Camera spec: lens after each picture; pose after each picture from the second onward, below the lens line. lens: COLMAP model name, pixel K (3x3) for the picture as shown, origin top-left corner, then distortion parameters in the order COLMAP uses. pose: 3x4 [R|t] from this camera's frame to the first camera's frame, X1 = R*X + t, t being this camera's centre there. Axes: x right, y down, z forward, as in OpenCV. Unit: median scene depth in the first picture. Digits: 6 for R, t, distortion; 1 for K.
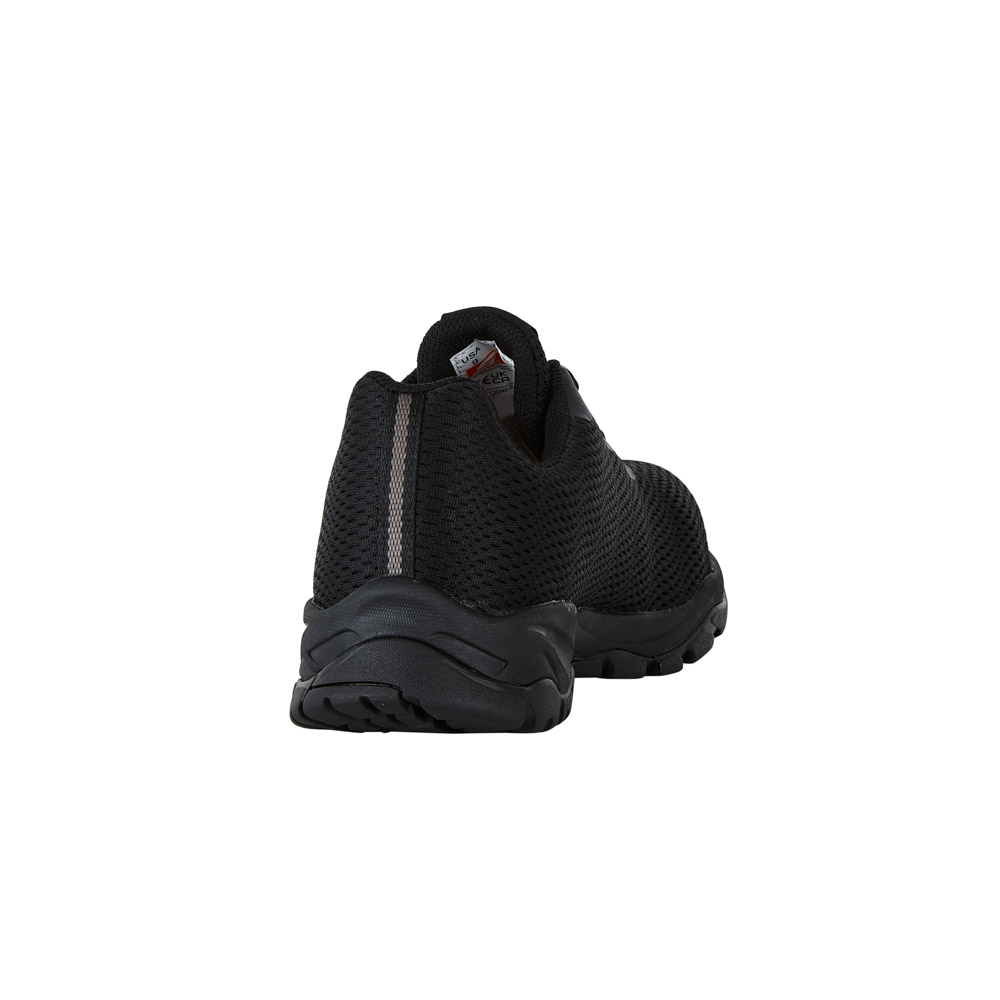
lens RADIAL K [[3506.4, 0, 500.0], [0, 3506.4, 500.0], [0, 0, 1]] dist [-0.026409, -0.352156]
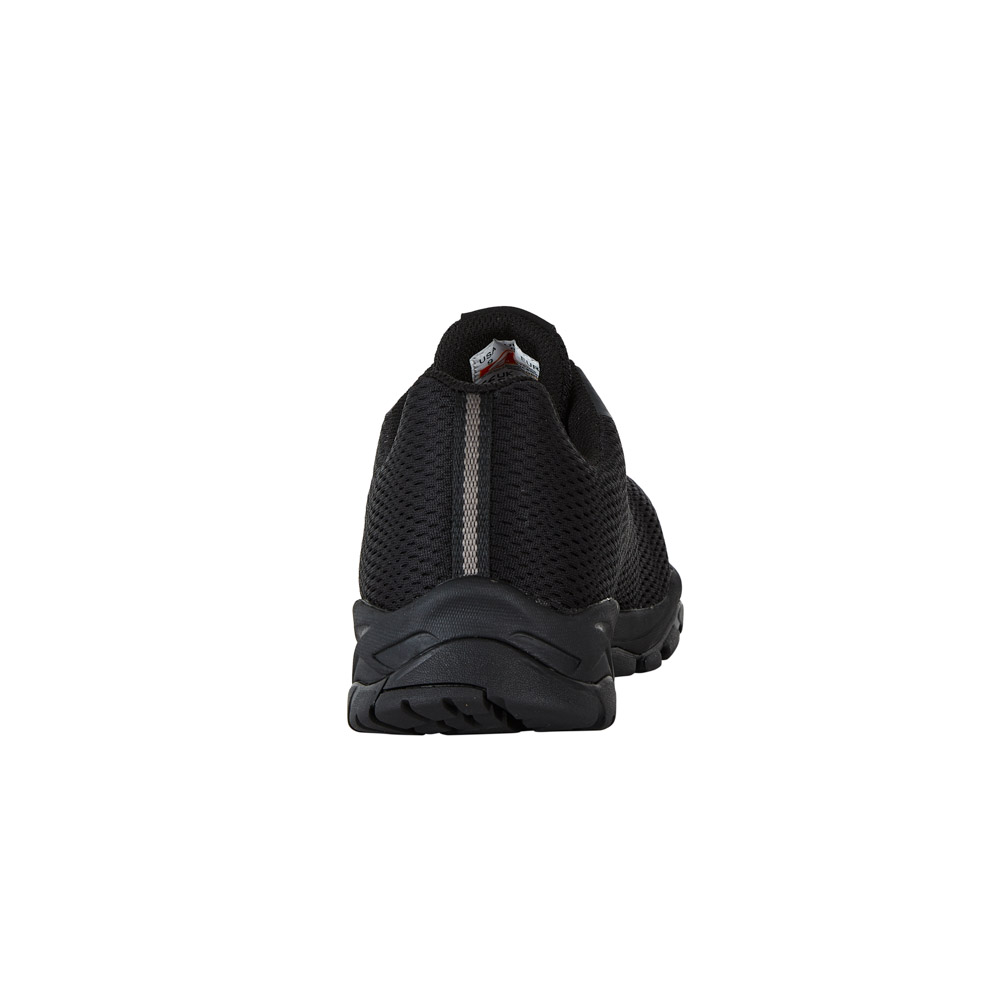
lens RADIAL K [[3506.4, 0, 500.0], [0, 3506.4, 500.0], [0, 0, 1]] dist [-0.026409, -0.352156]
pose [[0.984508, -0.016901, 0.174523, -0.193985], [0.017446, 0.999847, -0.001592, 0.001734], [-0.174469, 0.004612, 0.984652, 0.017023]]
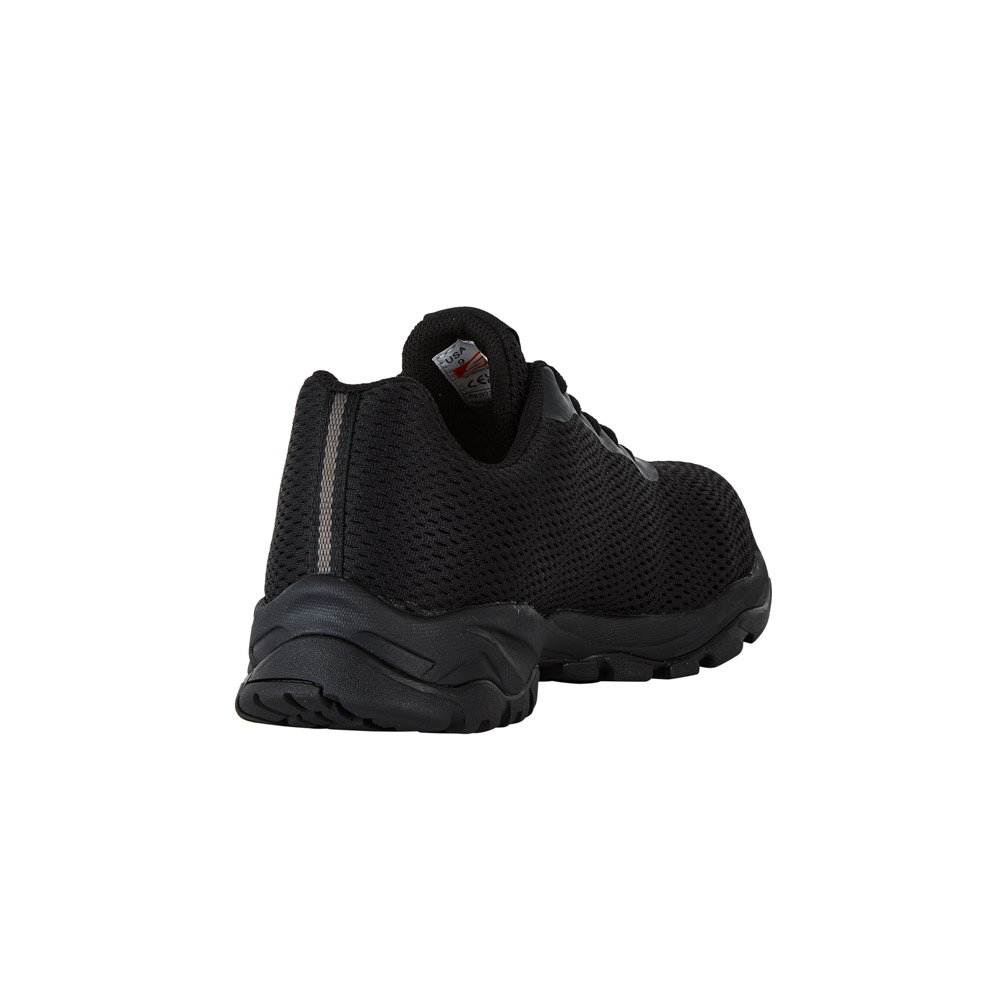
lens RADIAL K [[3506.4, 0, 500.0], [0, 3506.4, 500.0], [0, 0, 1]] dist [-0.026409, -0.352156]
pose [[0.984630, 0.017610, -0.173761, 0.193108], [-0.017004, 0.999843, 0.004978, -0.005484], [0.173821, -0.001947, 0.984775, 0.016781]]
